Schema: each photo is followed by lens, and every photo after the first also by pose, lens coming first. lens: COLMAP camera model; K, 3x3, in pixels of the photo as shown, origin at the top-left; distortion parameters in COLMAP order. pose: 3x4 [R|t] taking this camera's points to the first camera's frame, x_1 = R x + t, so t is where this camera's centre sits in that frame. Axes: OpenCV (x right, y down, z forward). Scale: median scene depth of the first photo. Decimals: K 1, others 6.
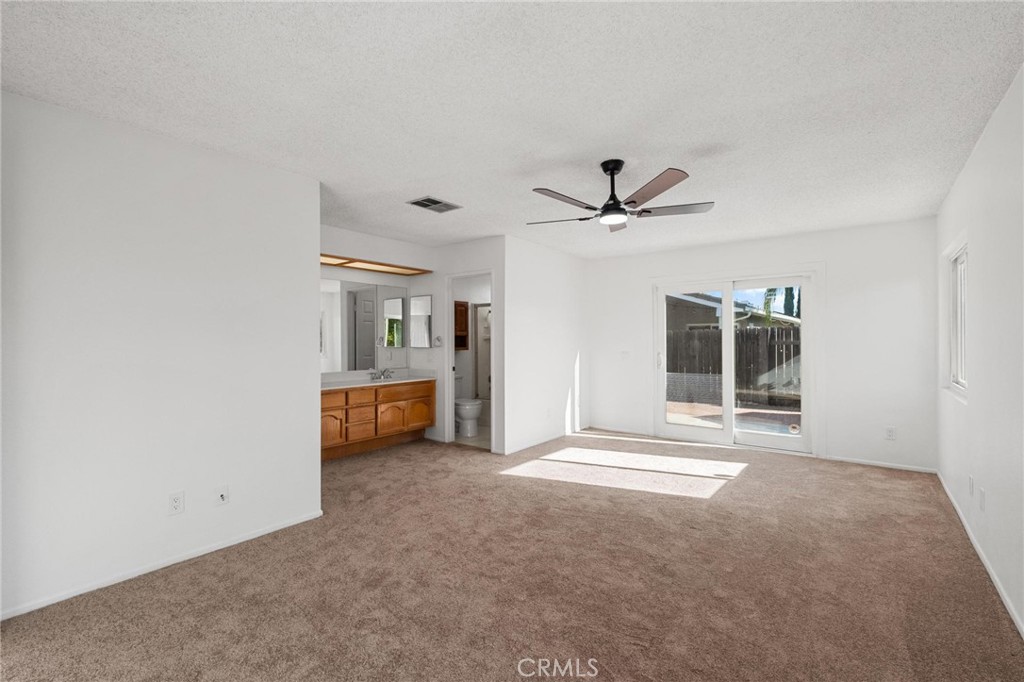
lens RADIAL K [[443.3, 0, 514.9], [0, 443.3, 340.1], [0, 0, 1]] dist [0.001247, -0.000171]
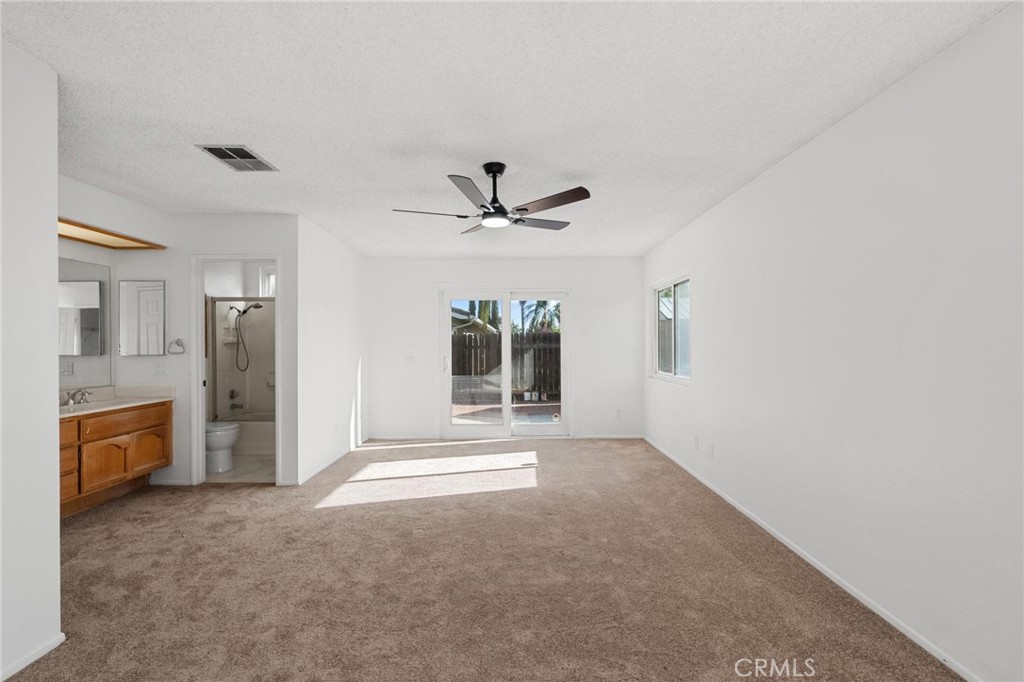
lens RADIAL K [[445.1, 0, 514.0], [0, 445.1, 345.2], [0, 0, 1]] dist [0.001643, -0.005756]
pose [[0.787021, -0.001078, 0.616925, -0.221392], [0.000978, 0.999999, 0.000499, 0.001749], [-0.616925, 0.000211, 0.787022, 0.115753]]
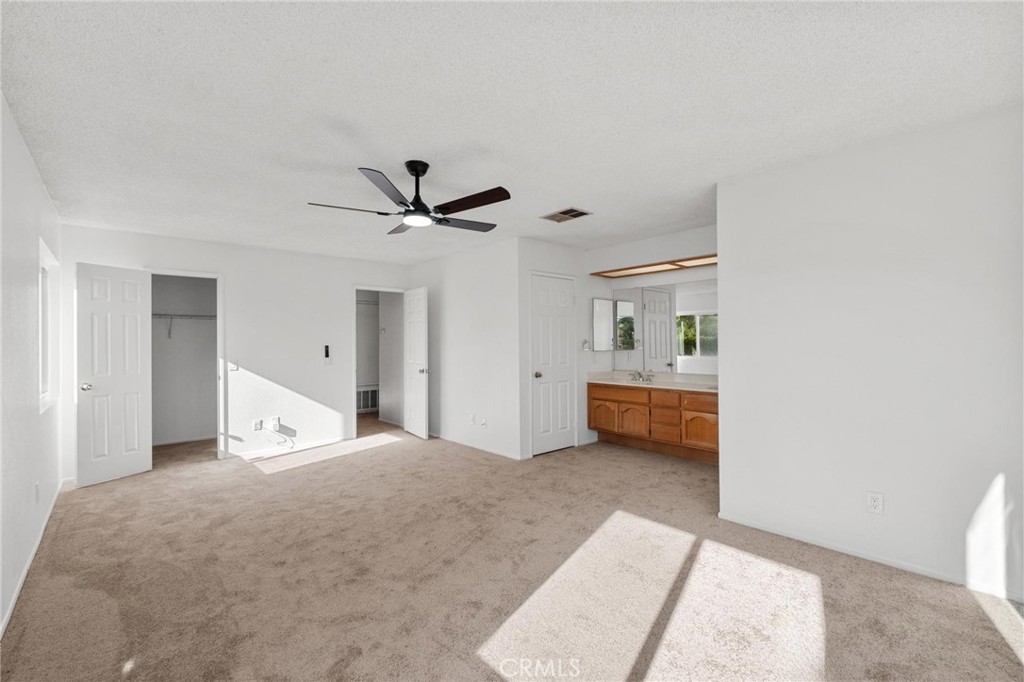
lens RADIAL K [[443.3, 0, 514.9], [0, 443.3, 340.1], [0, 0, 1]] dist [0.001247, -0.000171]
pose [[-0.175224, 0.005134, -0.984515, 0.702250], [0.005341, 0.999977, 0.004264, -0.010168], [0.984514, -0.004511, -0.175248, 0.848043]]
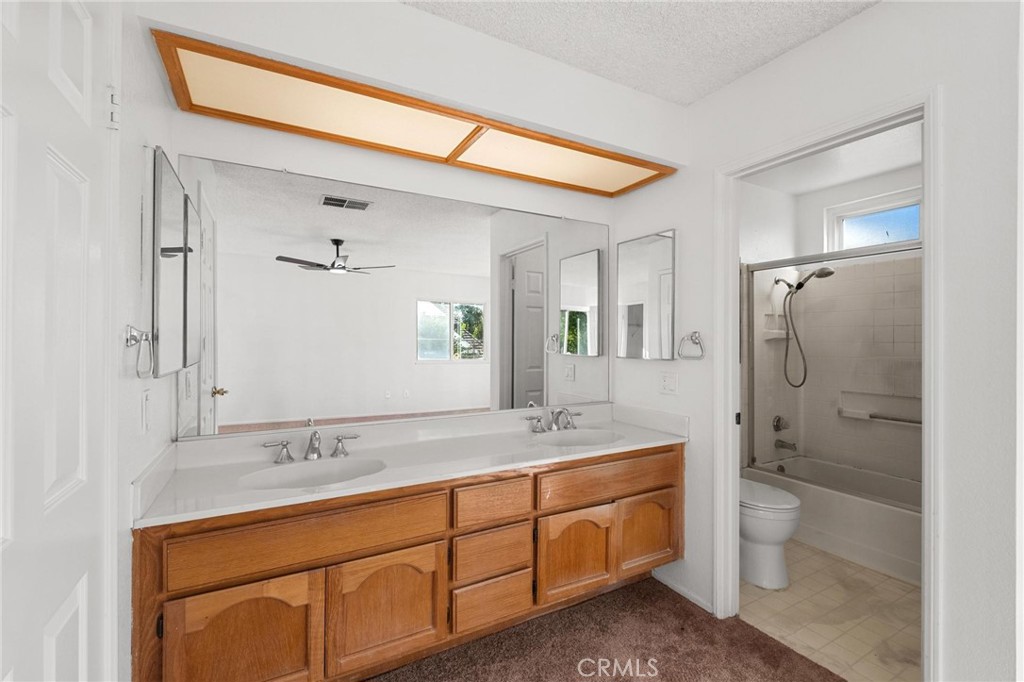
lens RADIAL K [[443.3, 0, 514.9], [0, 443.3, 340.1], [0, 0, 1]] dist [0.001247, -0.000171]
pose [[0.921342, 0.003615, -0.388736, -0.194686], [-0.004247, 0.999991, -0.000767, -0.000442], [0.388730, 0.002358, 0.921349, 0.683397]]
